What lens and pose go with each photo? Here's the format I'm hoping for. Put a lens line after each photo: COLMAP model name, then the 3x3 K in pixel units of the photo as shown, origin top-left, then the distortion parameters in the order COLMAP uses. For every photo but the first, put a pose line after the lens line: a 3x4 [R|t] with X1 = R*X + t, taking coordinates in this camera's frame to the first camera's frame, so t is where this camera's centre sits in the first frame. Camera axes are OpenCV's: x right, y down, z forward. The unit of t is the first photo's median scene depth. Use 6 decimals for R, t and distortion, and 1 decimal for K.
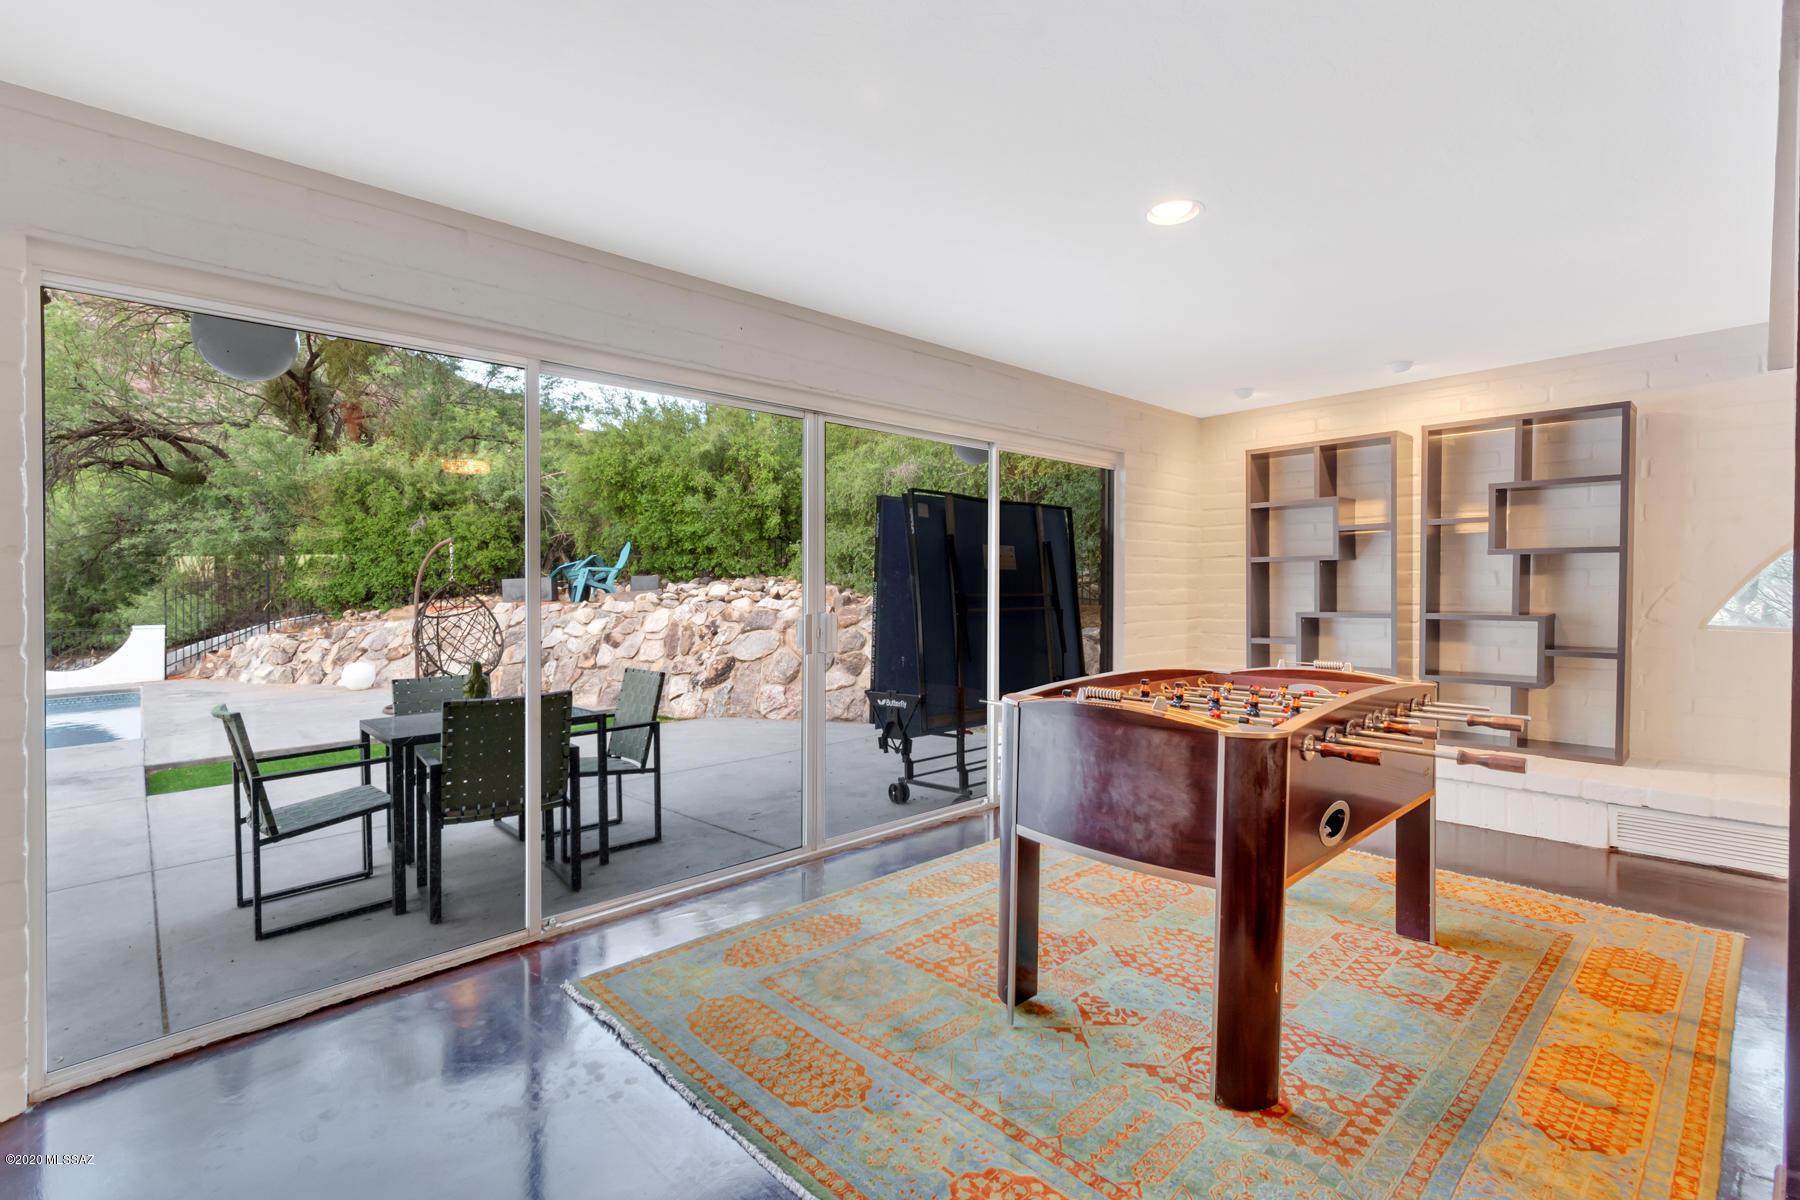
lens RADIAL K [[823.5, 0, 900.0], [0, 823.5, 600.0], [0, 0, 1]] dist [0.000032, -0.000046]
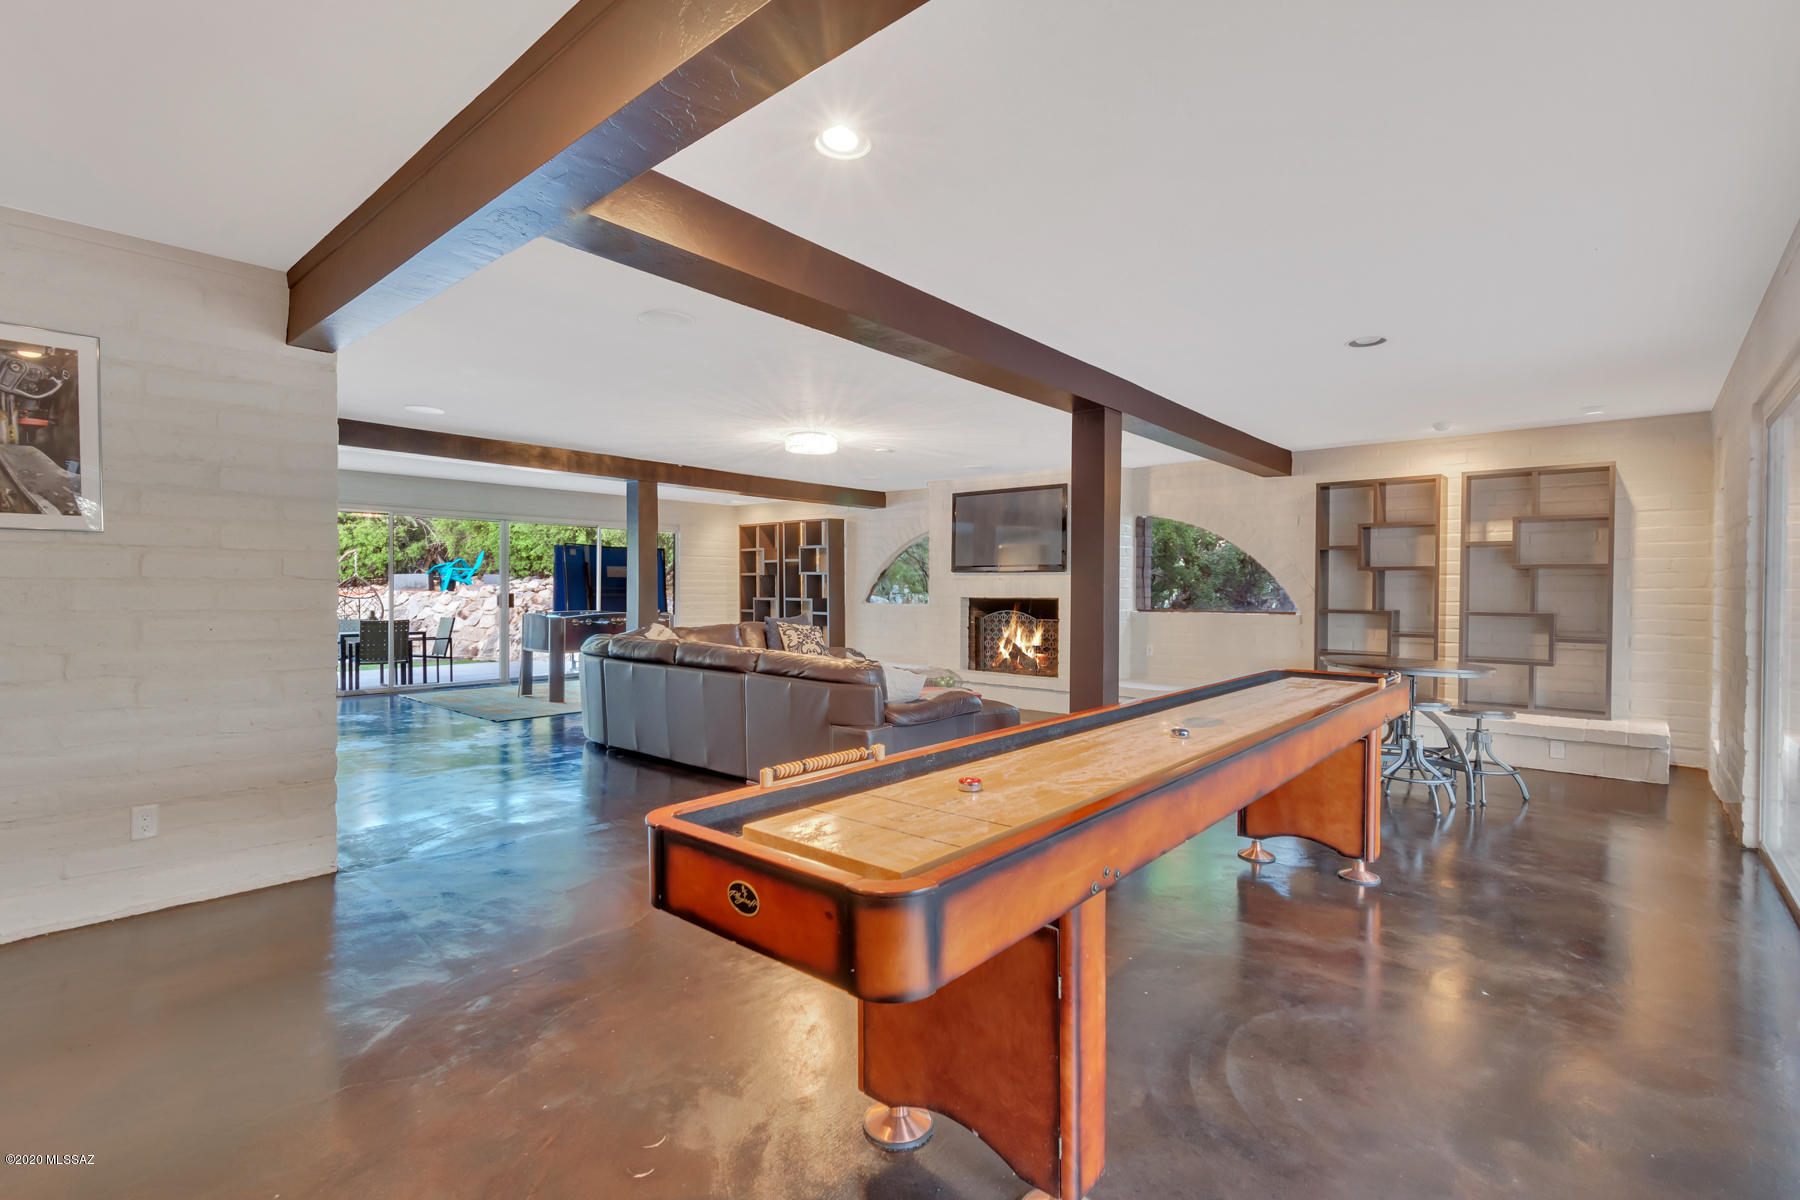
lens RADIAL K [[807.6, 0, 901.8], [0, 807.6, 609.0], [0, 0, 1]] dist [0.002954, 0.000283]
pose [[0.994508, 0.014114, 0.103707, 0.638582], [-0.015318, 0.999824, 0.010823, 0.015104], [-0.103536, -0.012352, 0.994549, -1.229496]]
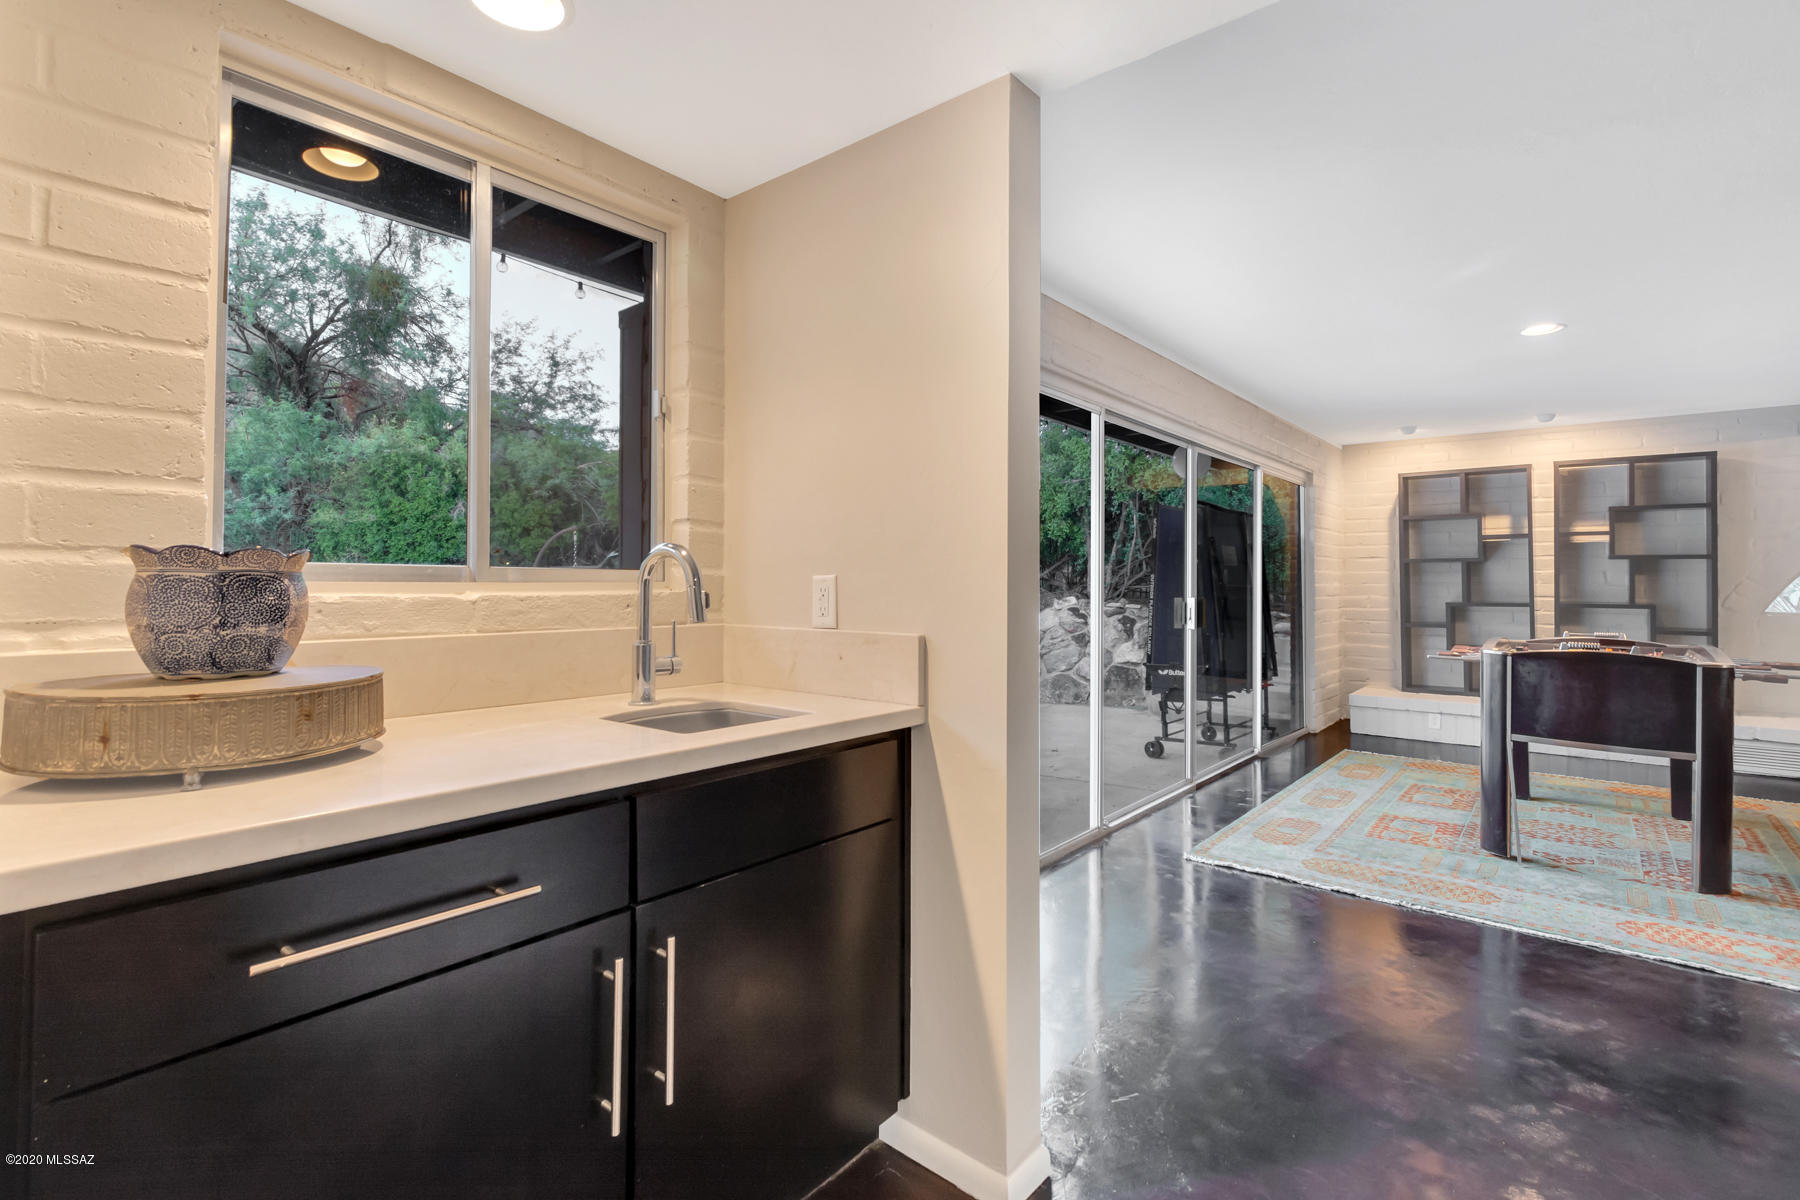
lens RADIAL K [[841.9, 0, 893.1], [0, 841.9, 553.2], [0, 0, 1]] dist [-0.001442, -0.000174]
pose [[0.992368, 0.016661, 0.122180, -0.502848], [-0.010658, 0.998711, -0.049625, 0.012617], [-0.122849, 0.047944, 0.991267, -0.175314]]
